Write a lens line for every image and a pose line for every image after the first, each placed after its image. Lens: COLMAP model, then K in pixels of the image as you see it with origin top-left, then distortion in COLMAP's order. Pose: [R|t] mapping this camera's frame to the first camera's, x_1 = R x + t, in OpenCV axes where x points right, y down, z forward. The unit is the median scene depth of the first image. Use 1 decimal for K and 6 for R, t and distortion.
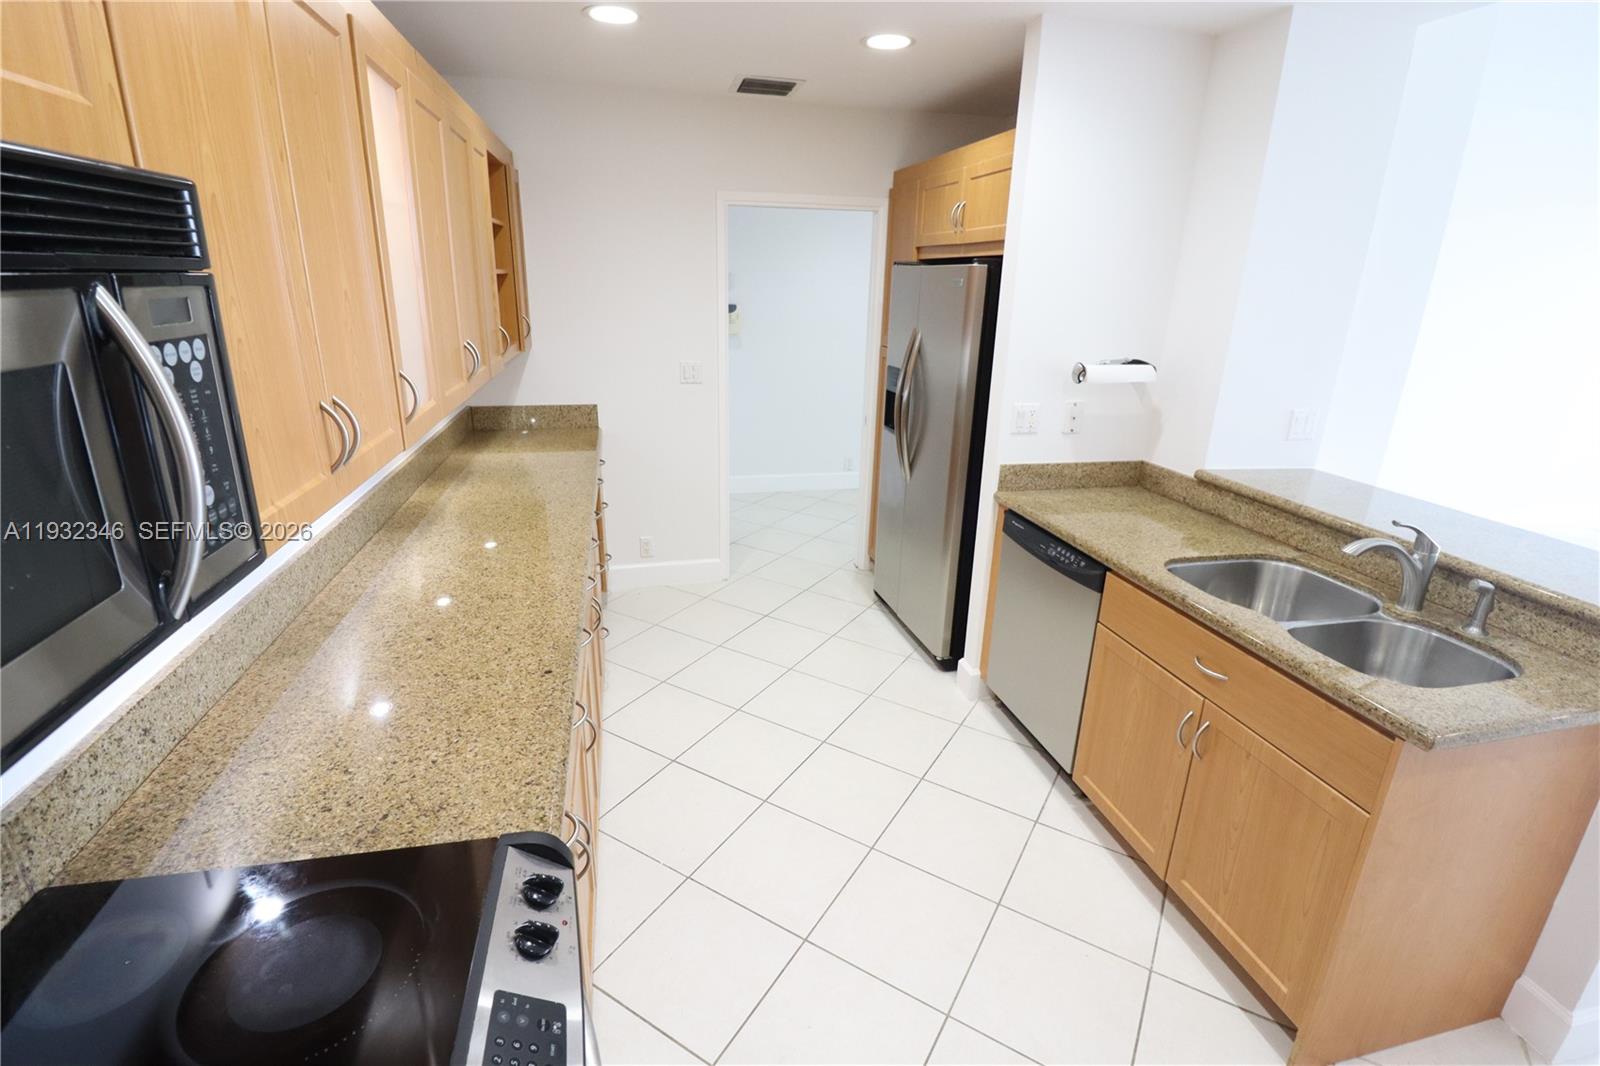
lens RADIAL K [[737.9, 0, 800.0], [0, 737.9, 533.0], [0, 0, 1]] dist [-0.001211, -0.013203]
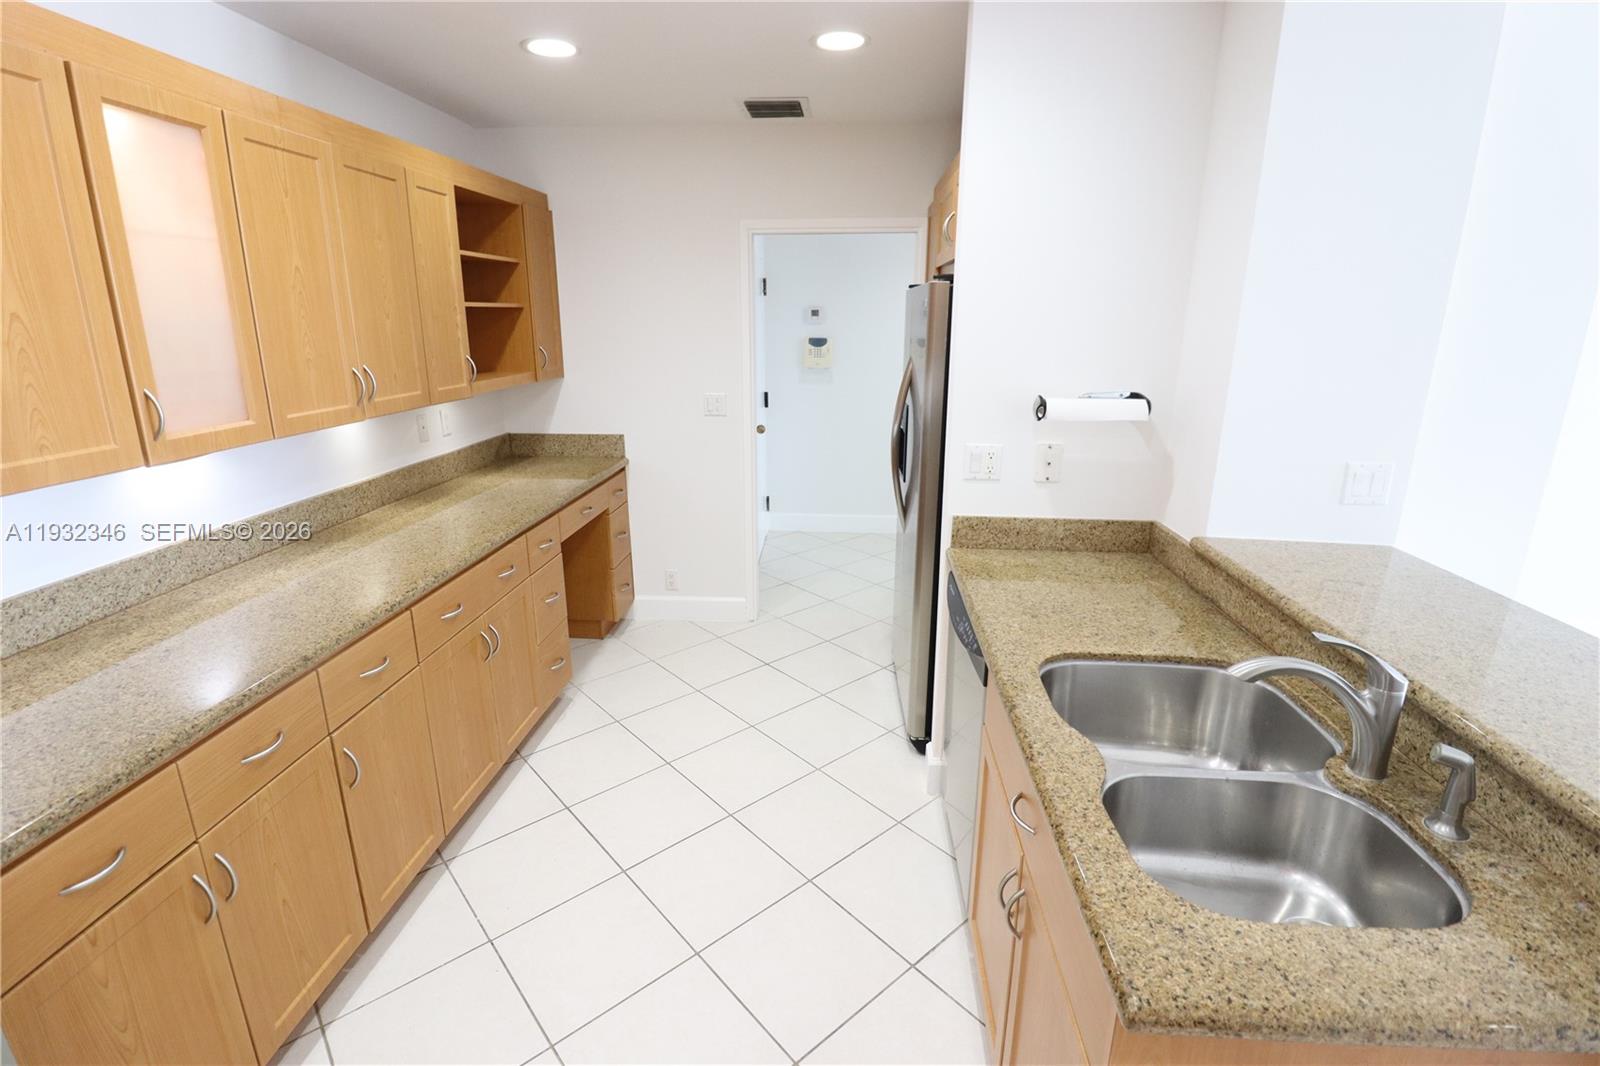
lens RADIAL K [[737.9, 0, 800.0], [0, 737.9, 533.0], [0, 0, 1]] dist [-0.001211, -0.013203]
pose [[0.953182, 0.063908, -0.295566, 0.357386], [-0.078539, 0.996191, -0.037885, -0.028324], [0.292019, 0.059324, 0.954571, 0.154615]]
